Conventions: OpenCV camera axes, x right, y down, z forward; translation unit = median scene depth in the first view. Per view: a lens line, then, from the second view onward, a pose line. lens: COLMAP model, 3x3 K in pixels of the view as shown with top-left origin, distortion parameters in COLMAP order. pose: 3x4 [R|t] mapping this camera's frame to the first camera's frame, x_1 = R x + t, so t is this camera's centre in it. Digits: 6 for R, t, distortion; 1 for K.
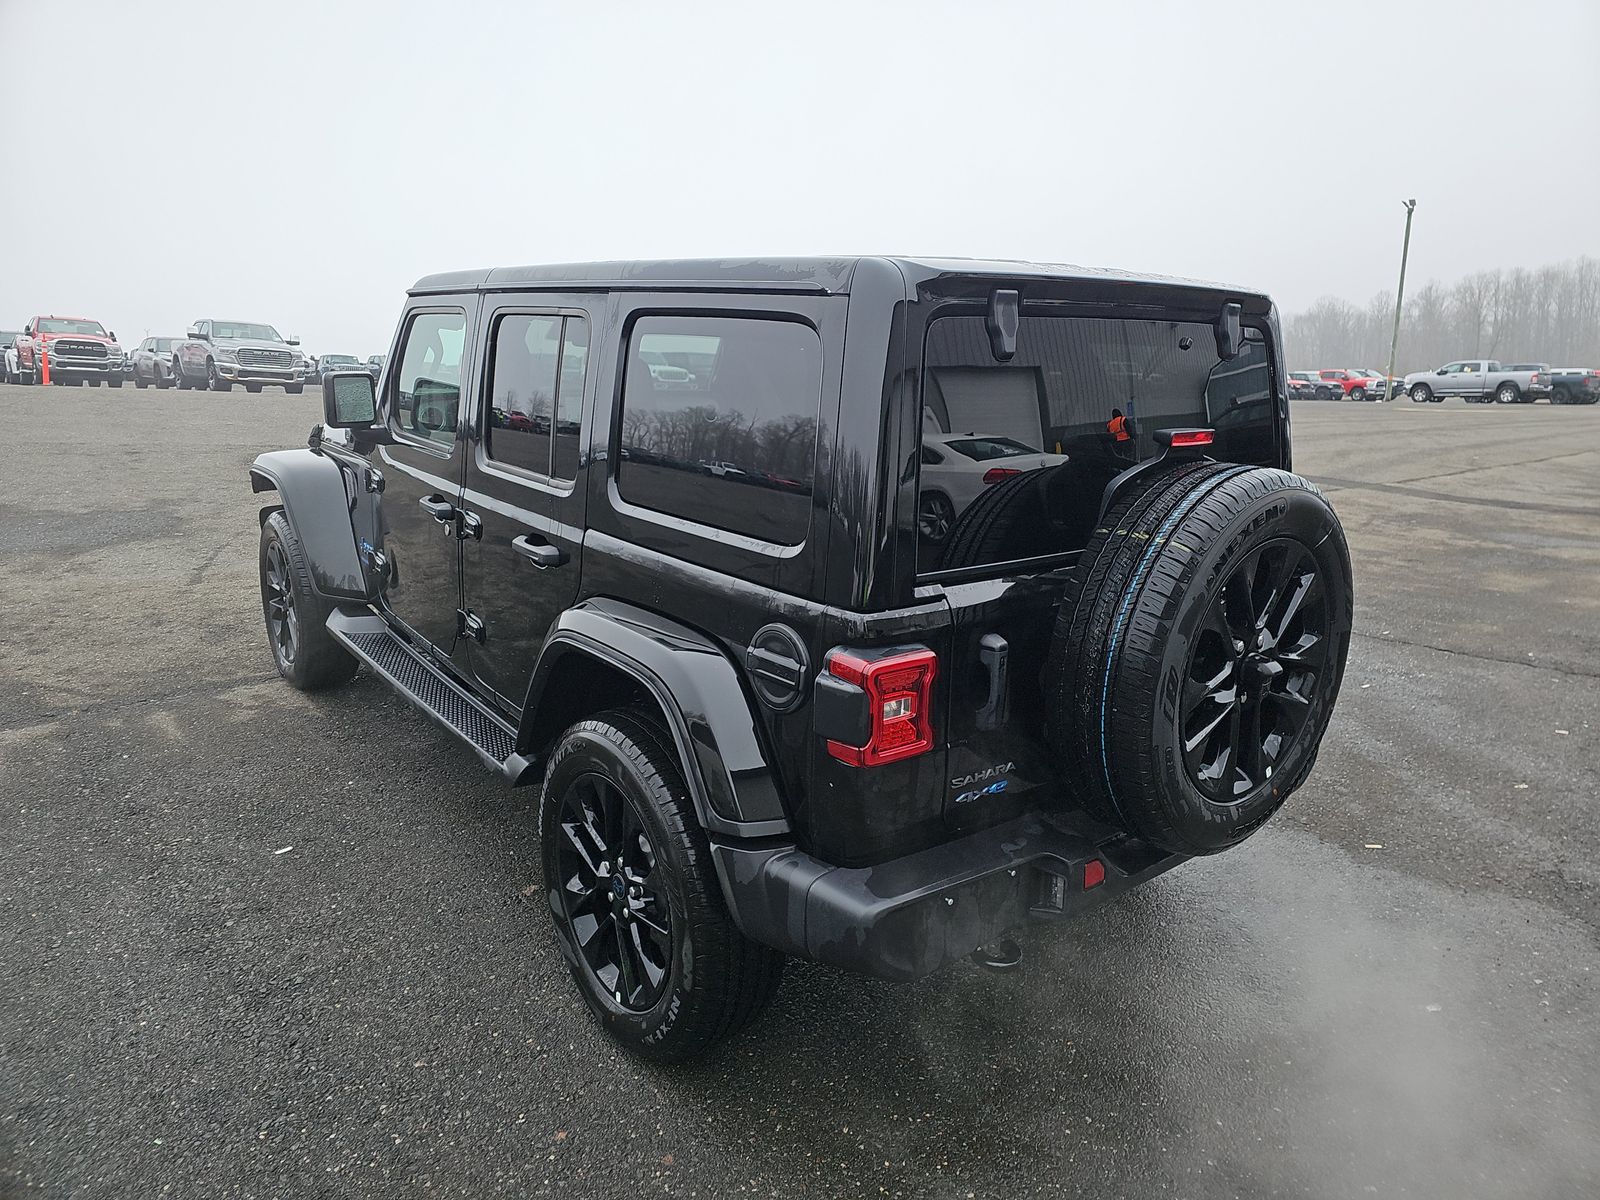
lens RADIAL K [[1116.8, 0, 800.6], [0, 1116.8, 569.6], [0, 0, 1]] dist [0.001645, -0.048913]
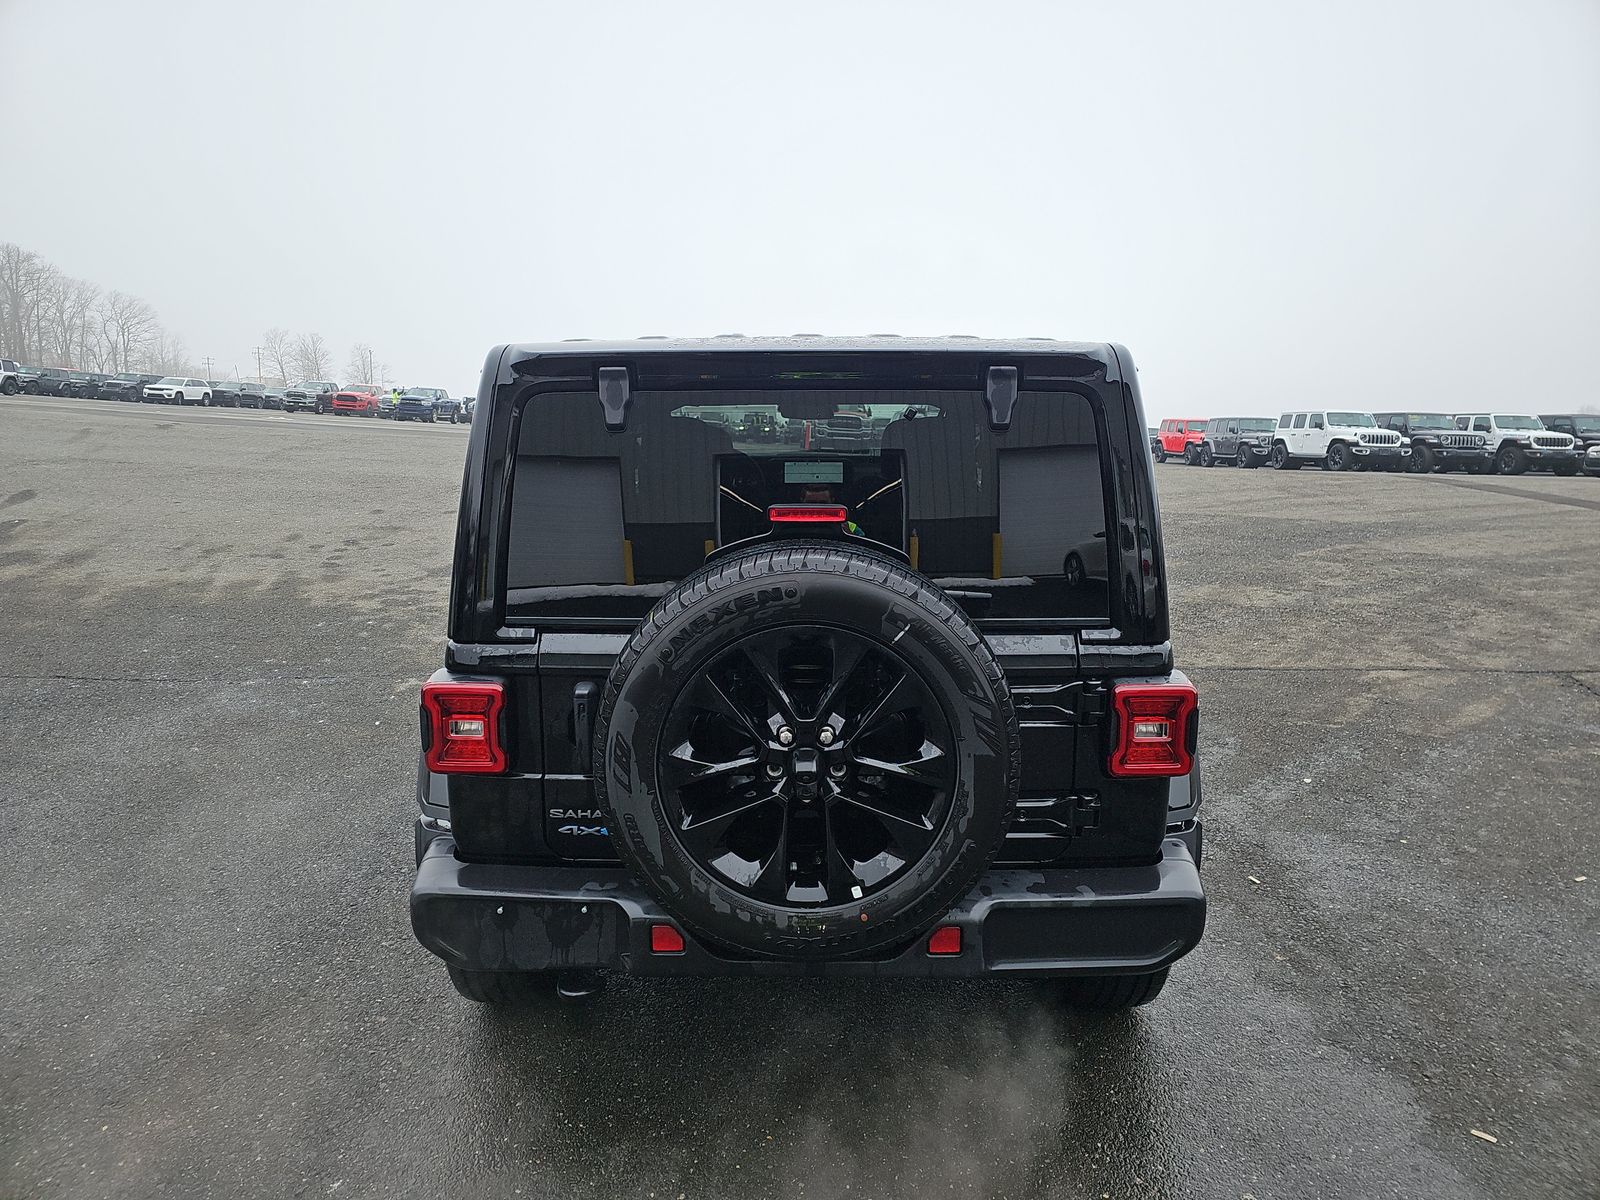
lens RADIAL K [[1074.2, 0, 815.9], [0, 1074.2, 597.2], [0, 0, 1]] dist [0.064068, -0.044970]
pose [[0.780039, 0.097595, -0.618073, 1.013216], [-0.125845, 0.992047, -0.002177, -0.052395], [0.612946, 0.079480, 0.786117, 0.314973]]
